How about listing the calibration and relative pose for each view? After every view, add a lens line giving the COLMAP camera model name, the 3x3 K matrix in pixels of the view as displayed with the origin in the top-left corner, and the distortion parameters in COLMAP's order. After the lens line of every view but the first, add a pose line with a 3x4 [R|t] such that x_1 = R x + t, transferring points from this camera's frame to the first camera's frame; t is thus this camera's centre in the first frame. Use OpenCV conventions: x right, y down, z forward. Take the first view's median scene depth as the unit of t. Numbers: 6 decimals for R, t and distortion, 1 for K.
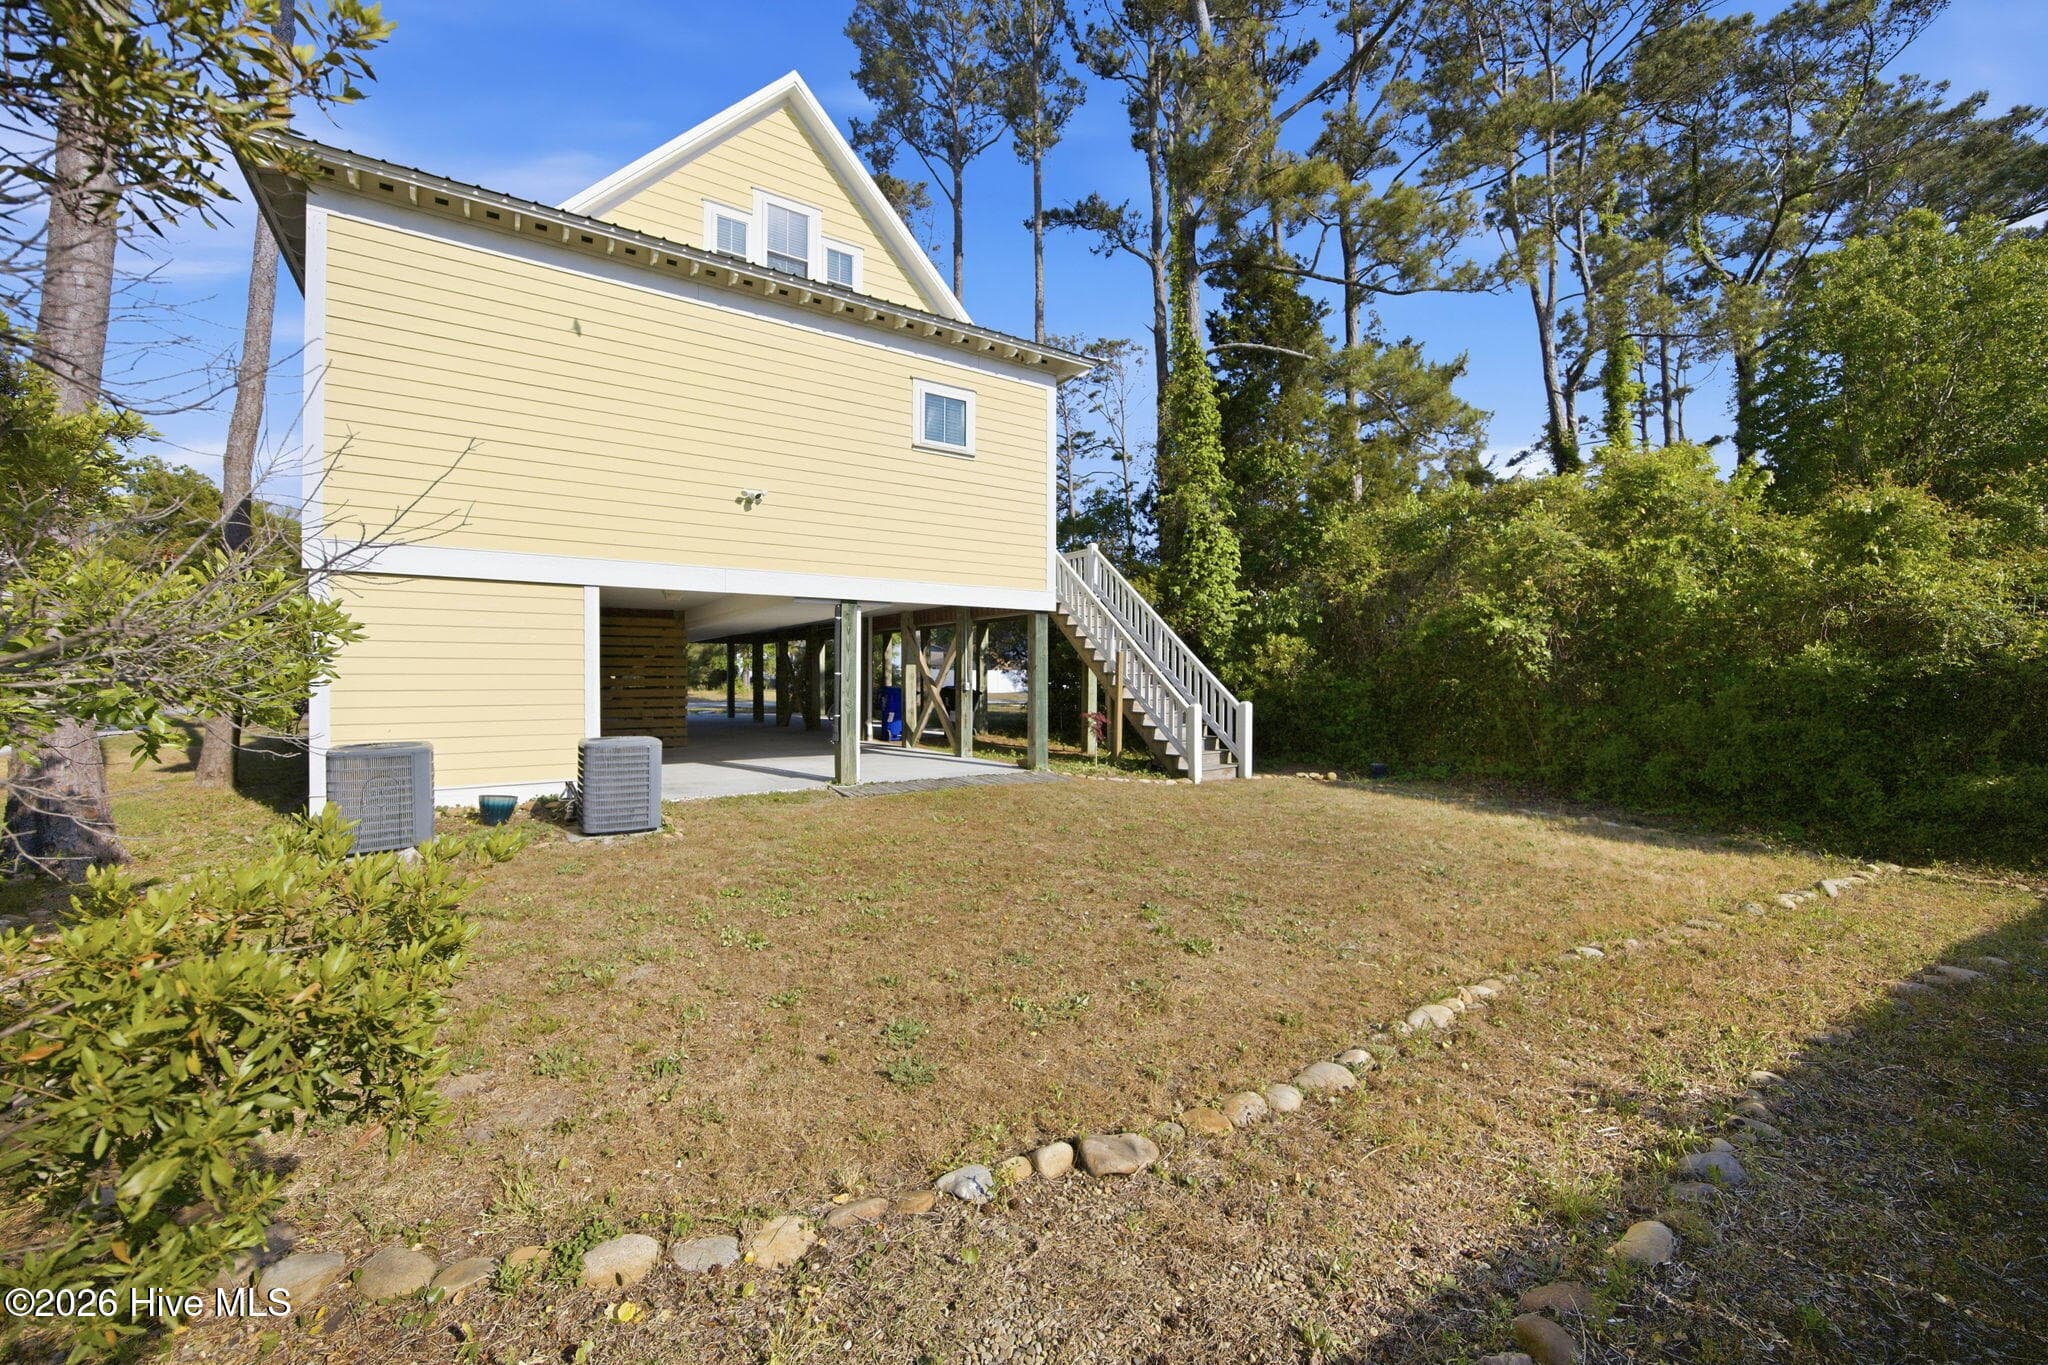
lens RADIAL K [[823.4, 0, 1034.1], [0, 823.4, 672.2], [0, 0, 1]] dist [-0.012205, 0.000052]
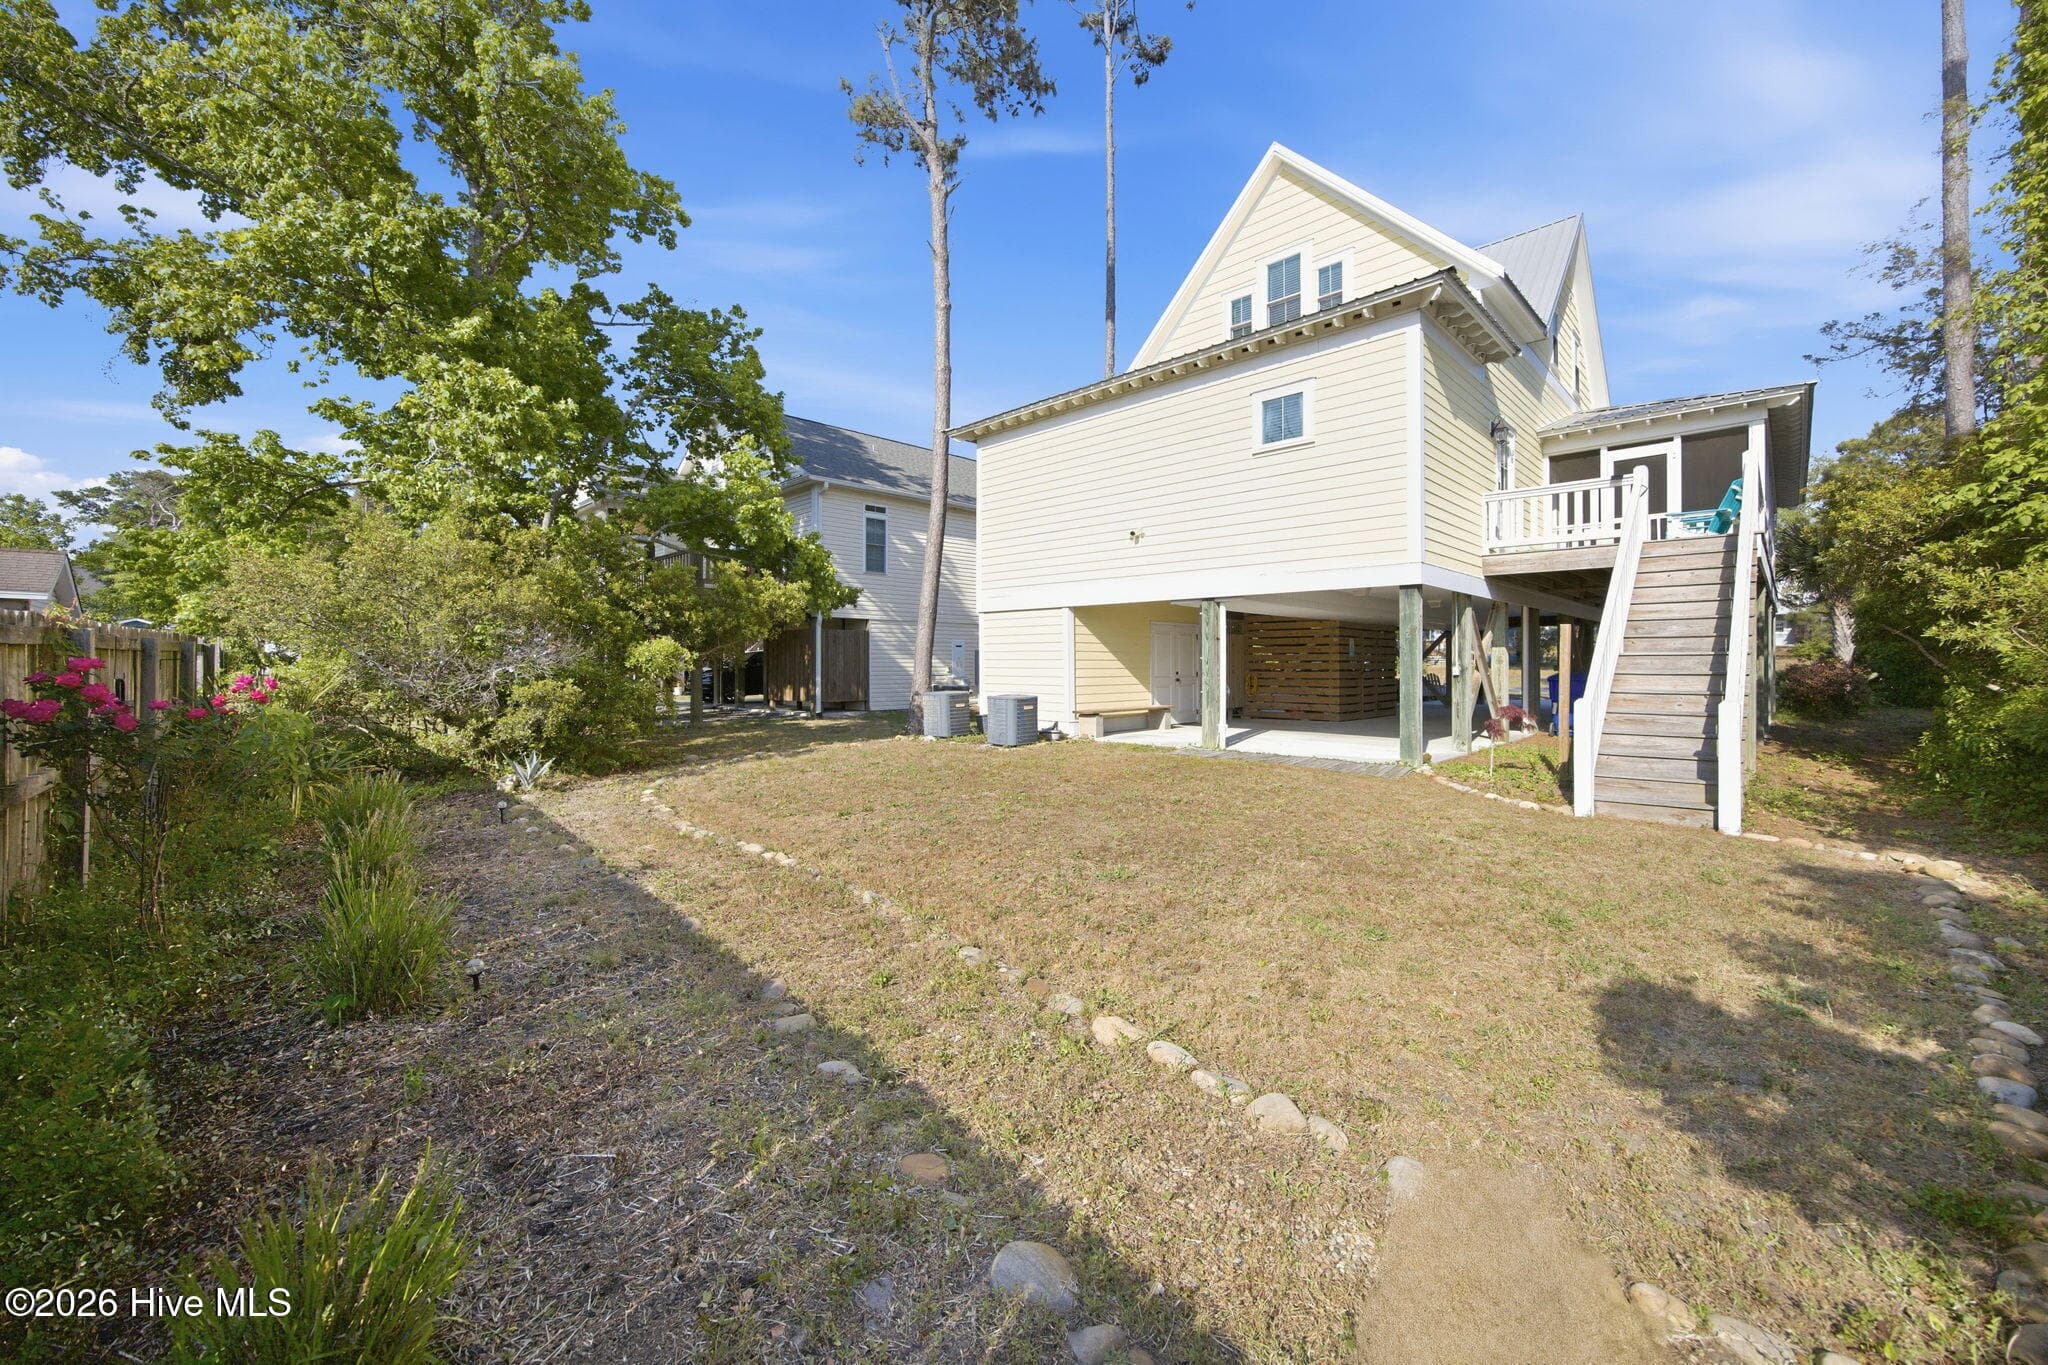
lens RADIAL K [[790.8, 0, 1019.0], [0, 790.8, 672.2], [0, 0, 1]] dist [-0.006133, 0.000176]
pose [[0.170897, 0.009359, -0.985244, 0.755405], [0.005011, 0.999934, 0.010368, 0.008110], [0.985276, -0.006709, 0.170839, 0.436997]]
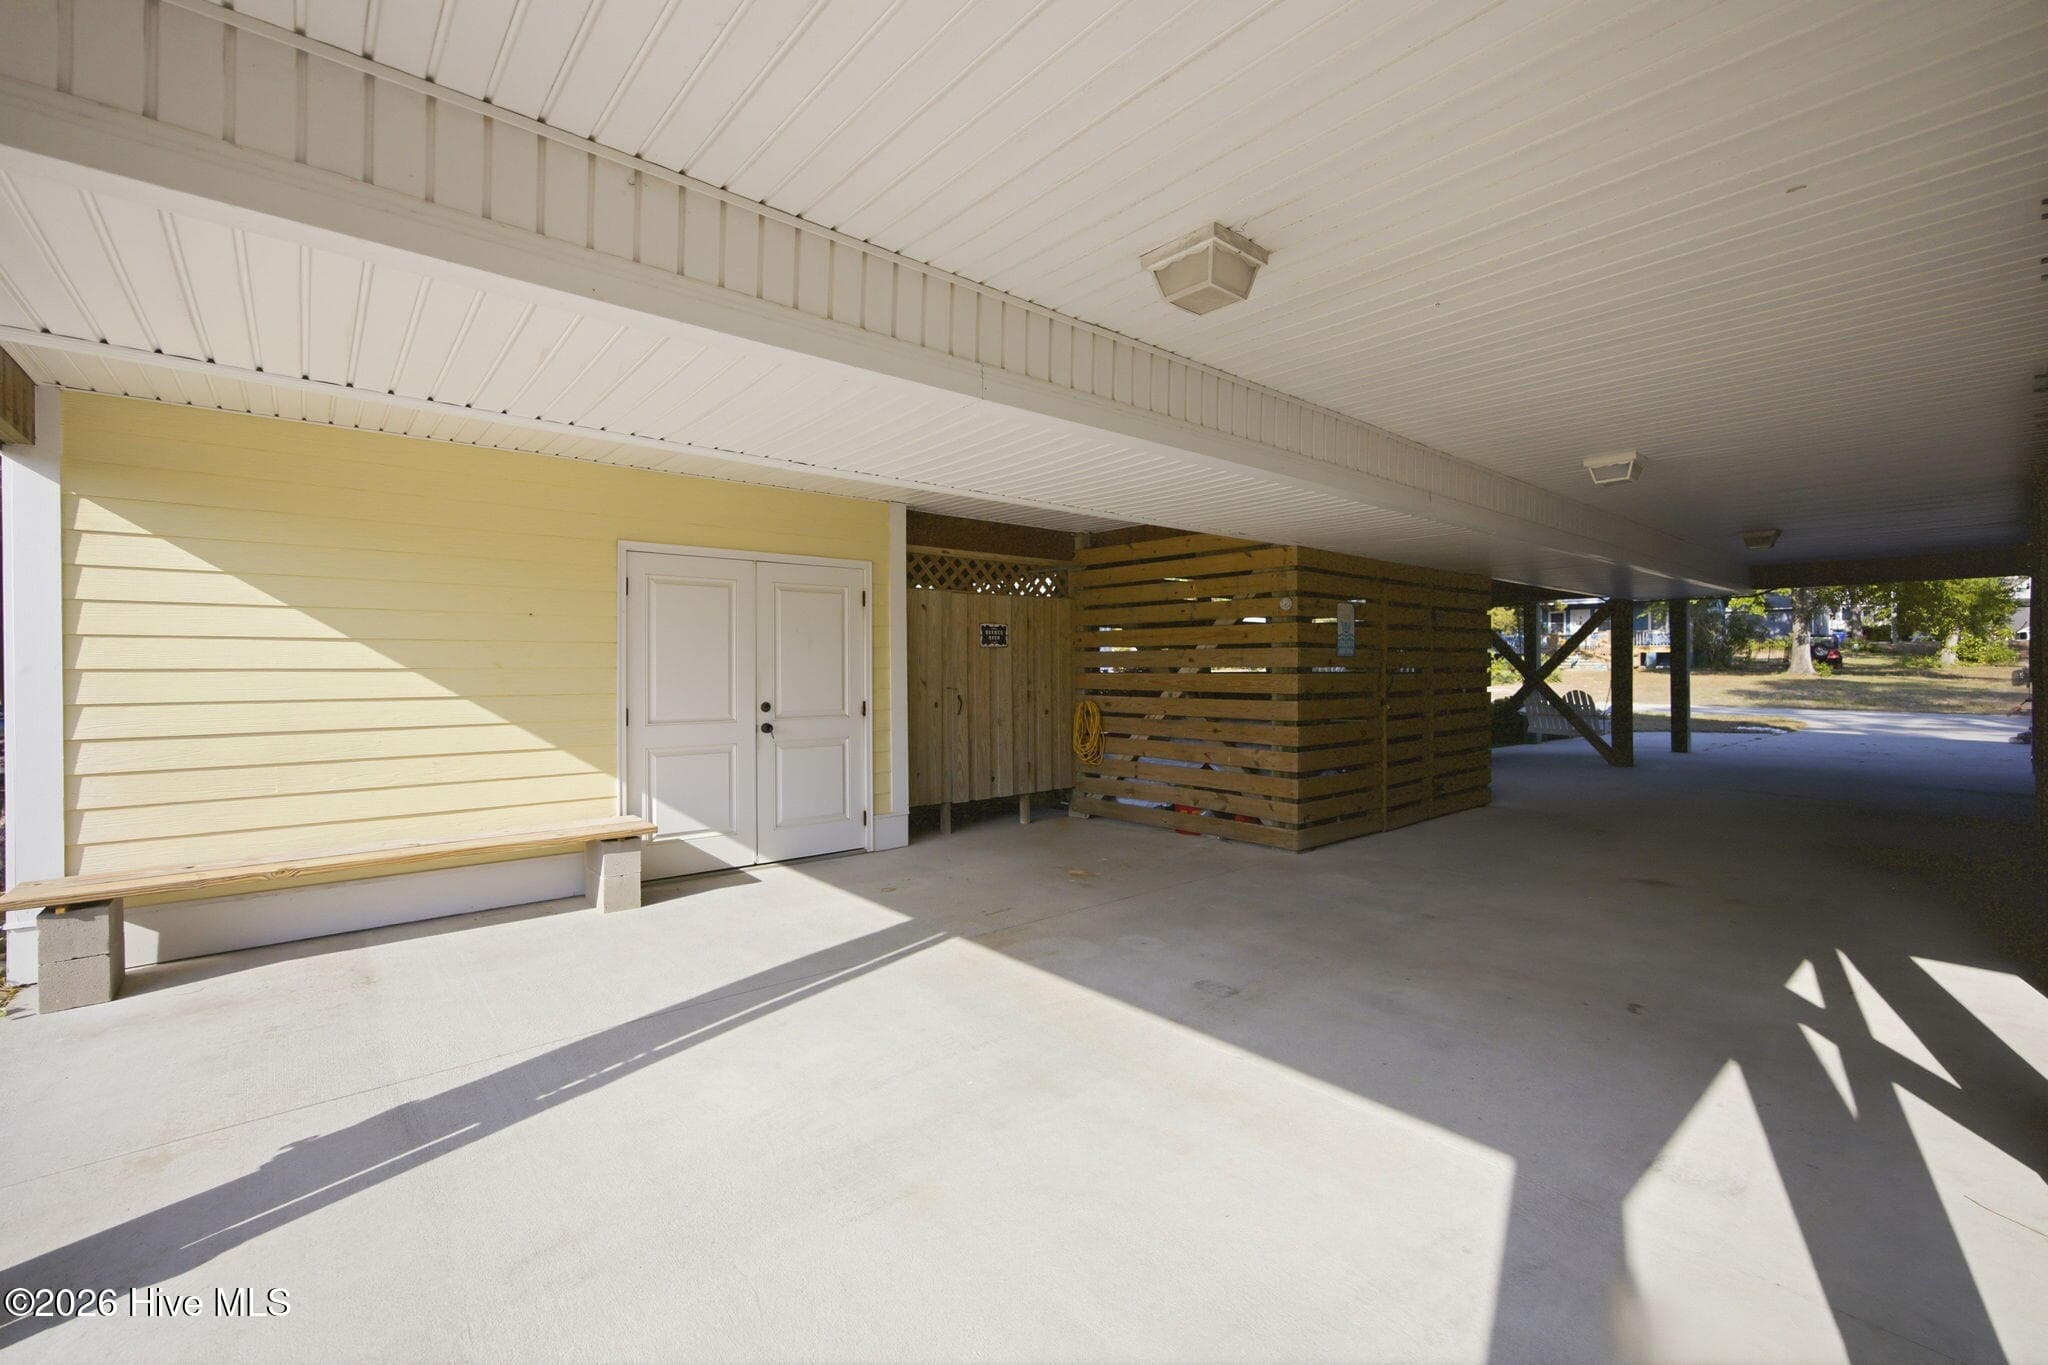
lens RADIAL K [[790.8, 0, 1019.0], [0, 790.8, 672.2], [0, 0, 1]] dist [-0.006133, 0.000176]
pose [[0.043582, 0.000055, -0.999050, -0.082918], [0.008677, 0.999962, 0.000433, 0.006149], [0.999012, -0.008687, 0.043580, 1.059205]]
